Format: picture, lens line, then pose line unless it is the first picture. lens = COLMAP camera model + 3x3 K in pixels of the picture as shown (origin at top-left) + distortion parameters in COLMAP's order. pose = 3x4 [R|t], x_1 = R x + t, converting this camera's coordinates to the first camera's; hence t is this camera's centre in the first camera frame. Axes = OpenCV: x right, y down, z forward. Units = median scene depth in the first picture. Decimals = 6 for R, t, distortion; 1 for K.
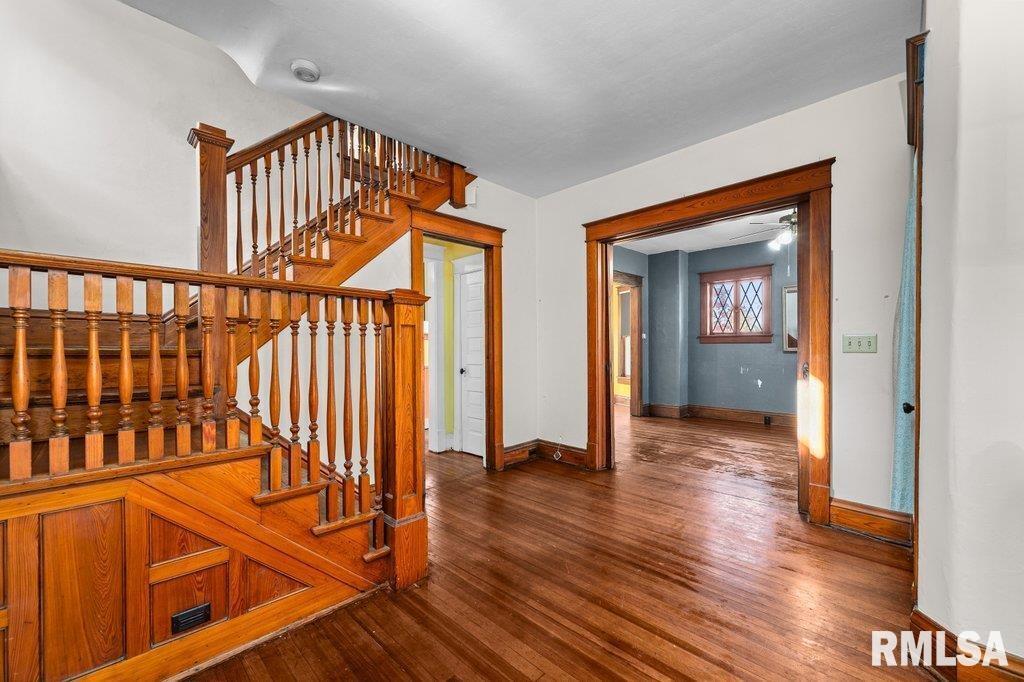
lens RADIAL K [[408.7, 0, 515.7], [0, 408.7, 345.7], [0, 0, 1]] dist [-0.000032, 0.000149]
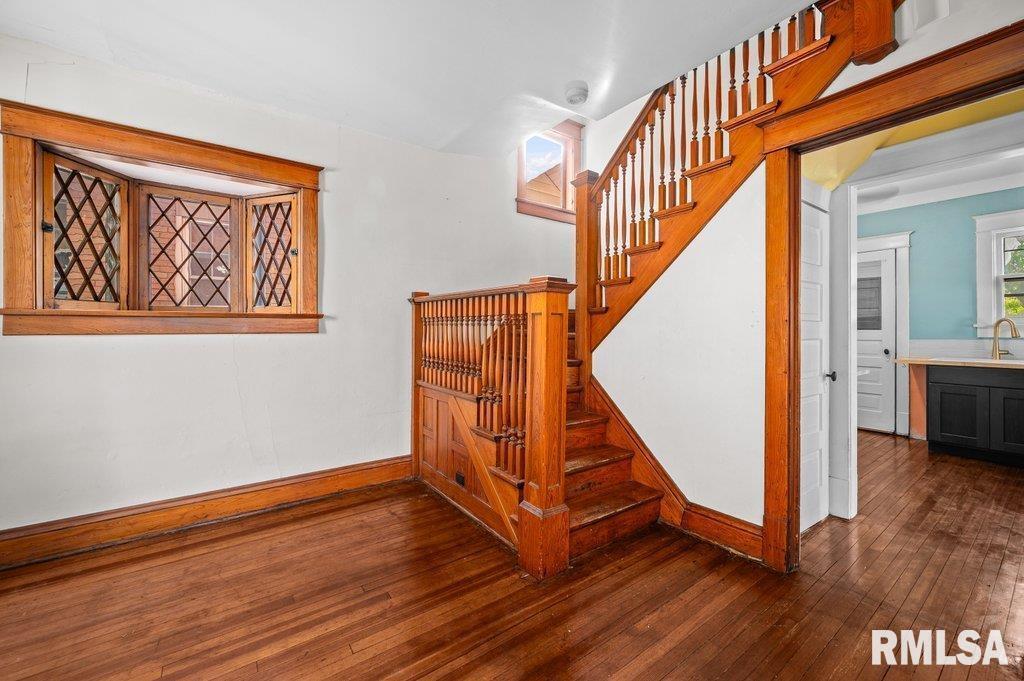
lens RADIAL K [[408.0, 0, 512.4], [0, 408.0, 330.7], [0, 0, 1]] dist [-0.000754, -0.000053]
pose [[-0.169060, 0.006757, -0.985583, 0.246917], [-0.000308, 0.999976, 0.006909, -0.005996], [0.985606, 0.001471, -0.169054, 0.380231]]
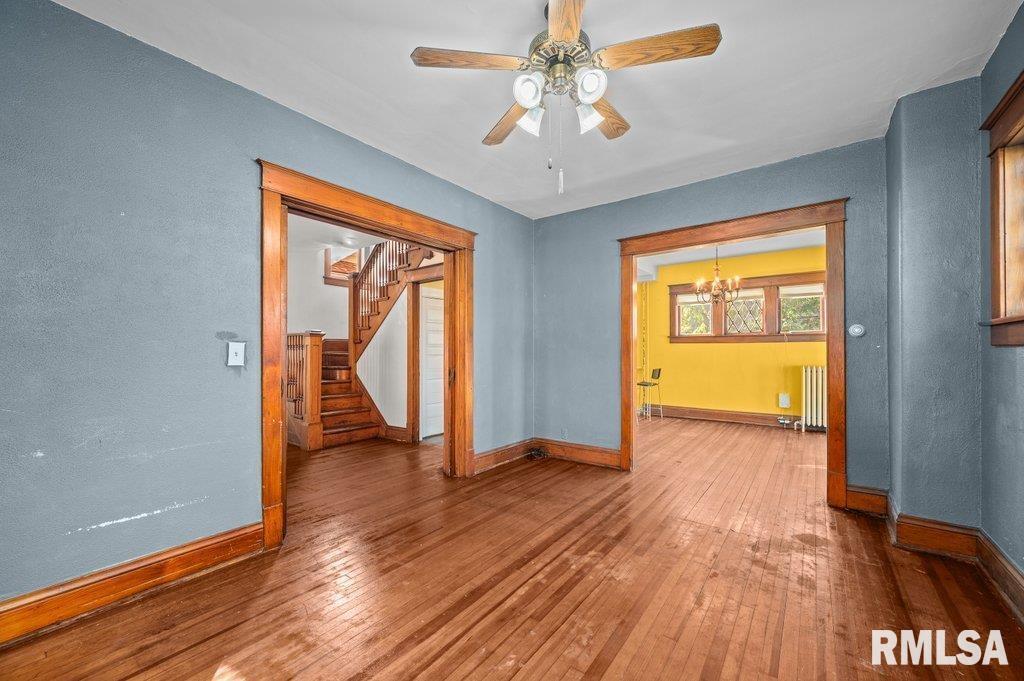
lens RADIAL K [[400.1, 0, 513.6], [0, 400.1, 348.9], [0, 0, 1]] dist [0.001229, 0.000046]
pose [[0.133517, -0.002221, -0.991044, 0.779424], [0.005066, 0.999986, -0.001559, -0.006192], [0.991034, -0.004812, 0.133526, 0.651491]]
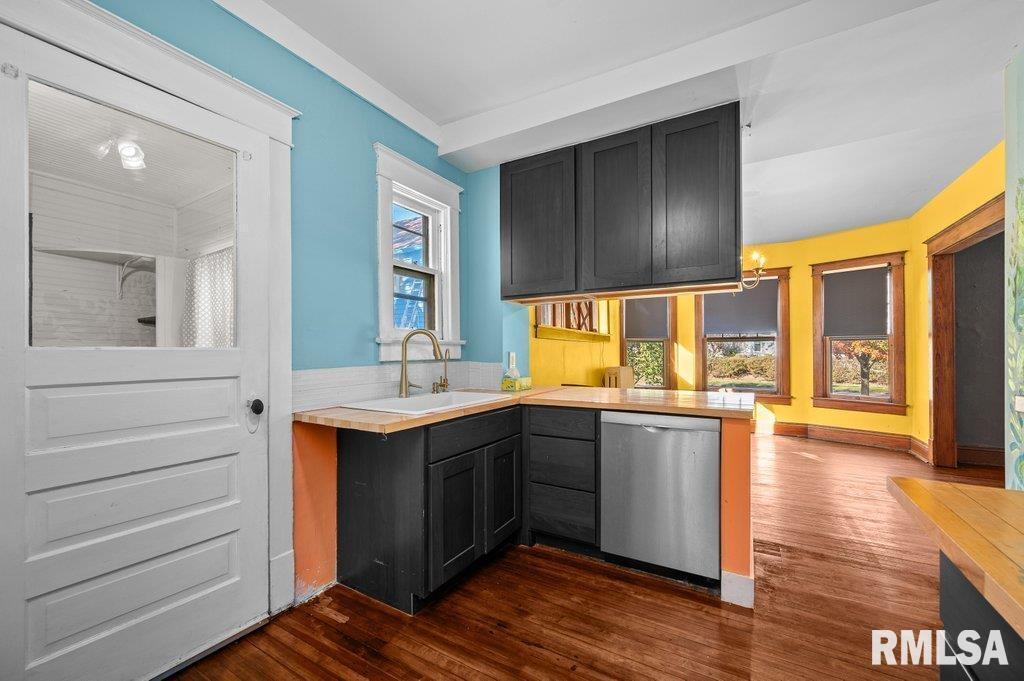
lens RADIAL K [[408.7, 0, 515.7], [0, 408.7, 345.2], [0, 0, 1]] dist [-0.000032, 0.000149]
pose [[0.971343, 0.007286, 0.237570, -0.533910], [-0.003528, 0.999862, -0.016241, 0.000638], [-0.237655, 0.014938, 0.971235, 0.633208]]
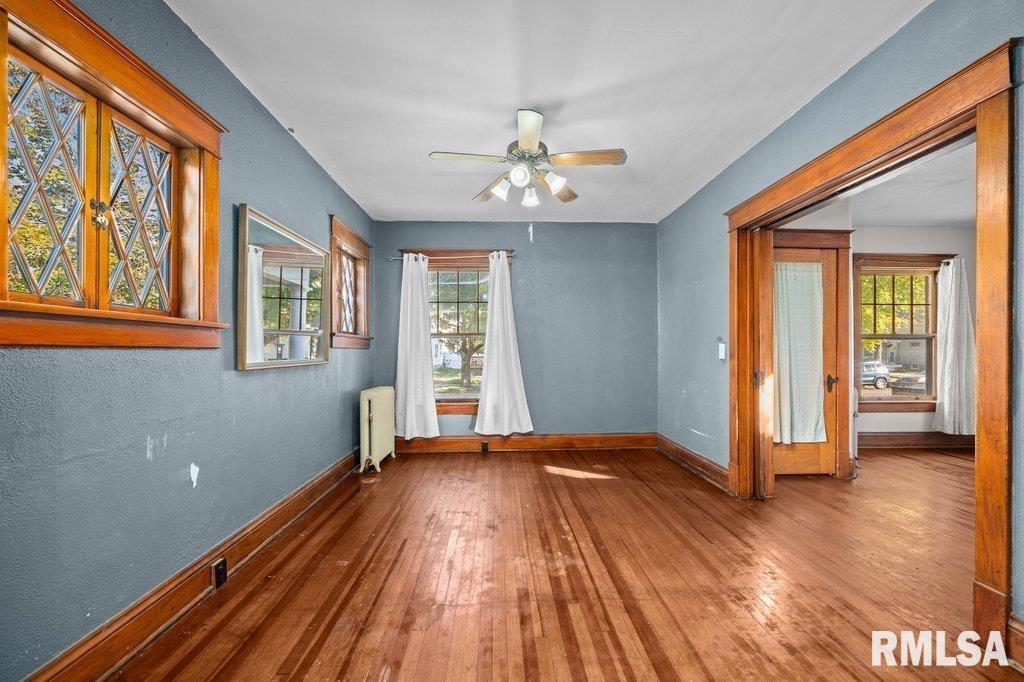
lens RADIAL K [[411.2, 0, 515.6], [0, 411.2, 354.0], [0, 0, 1]] dist [-0.000229, -0.000032]
pose [[-0.731679, 0.000588, 0.681650, 0.196176], [0.004775, 0.999980, 0.004262, -0.003058], [-0.681633, 0.006373, -0.731666, 1.064129]]
